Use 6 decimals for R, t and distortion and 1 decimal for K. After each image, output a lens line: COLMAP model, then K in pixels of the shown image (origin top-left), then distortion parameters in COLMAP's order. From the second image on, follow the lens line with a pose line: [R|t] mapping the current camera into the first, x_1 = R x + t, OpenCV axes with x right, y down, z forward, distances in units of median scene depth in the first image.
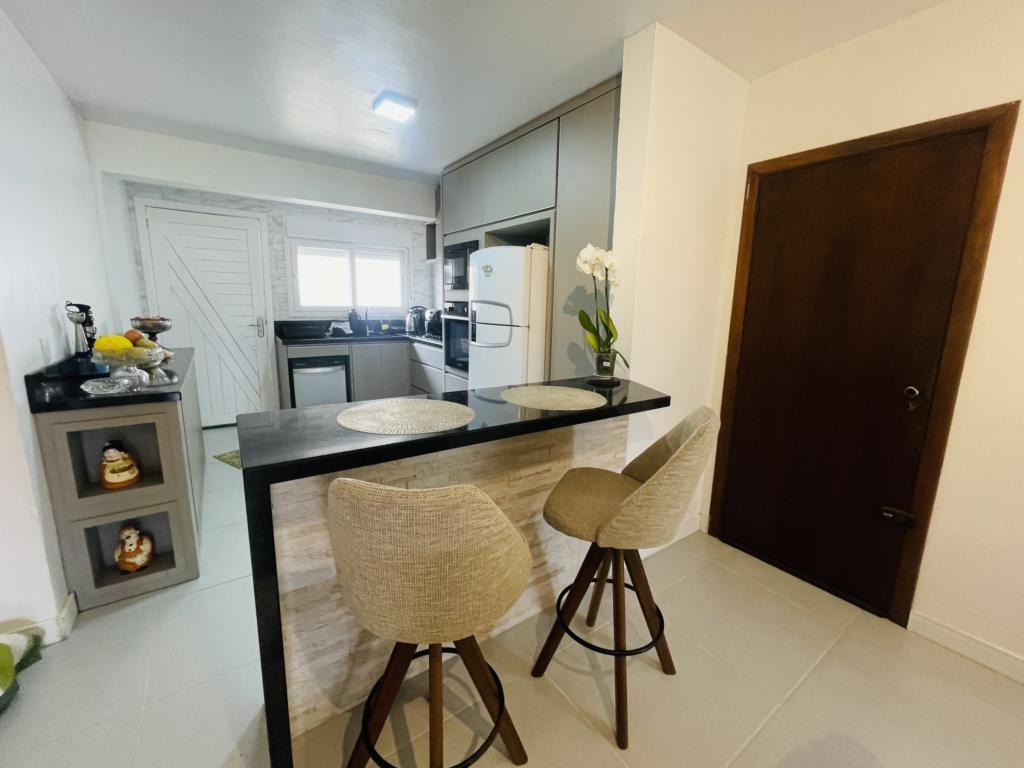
lens RADIAL K [[413.6, 0, 521.1], [0, 413.6, 381.5], [0, 0, 1]] dist [0.004786, -0.000050]
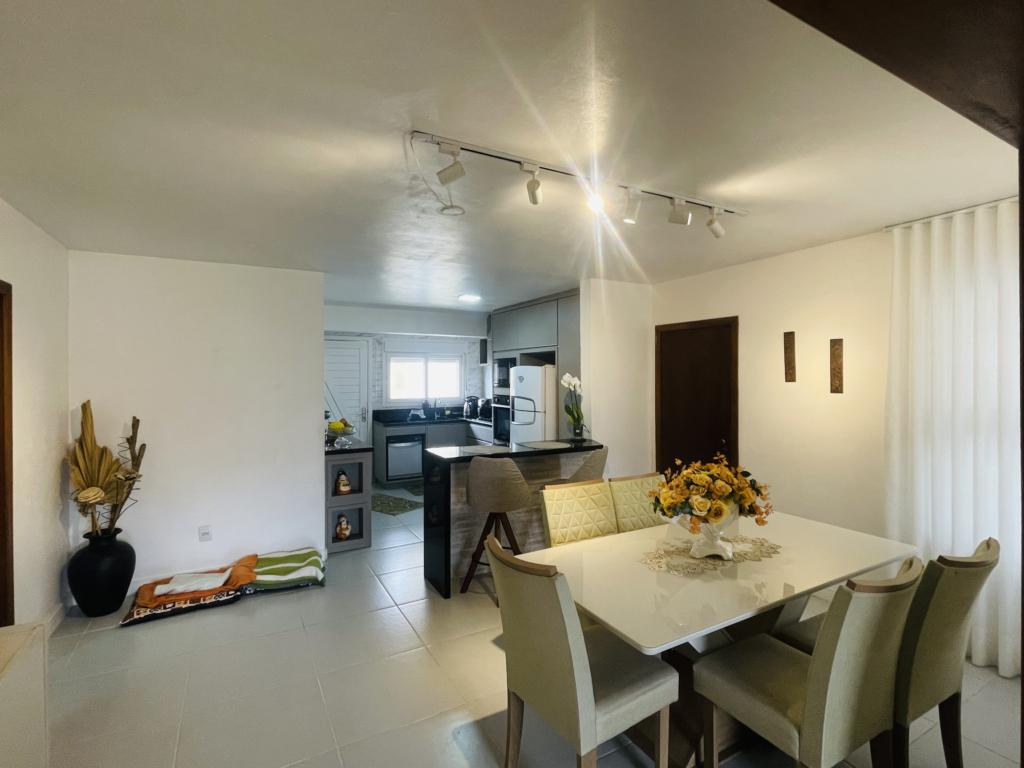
lens RADIAL K [[483.3, 0, 513.6], [0, 483.3, 380.3], [0, 0, 1]] dist [-0.005749, -0.000415]
pose [[0.992469, -0.028840, -0.119052, 0.089810], [0.006419, 0.982799, -0.184568, 0.071715], [0.122327, 0.182414, 0.975583, -0.667469]]
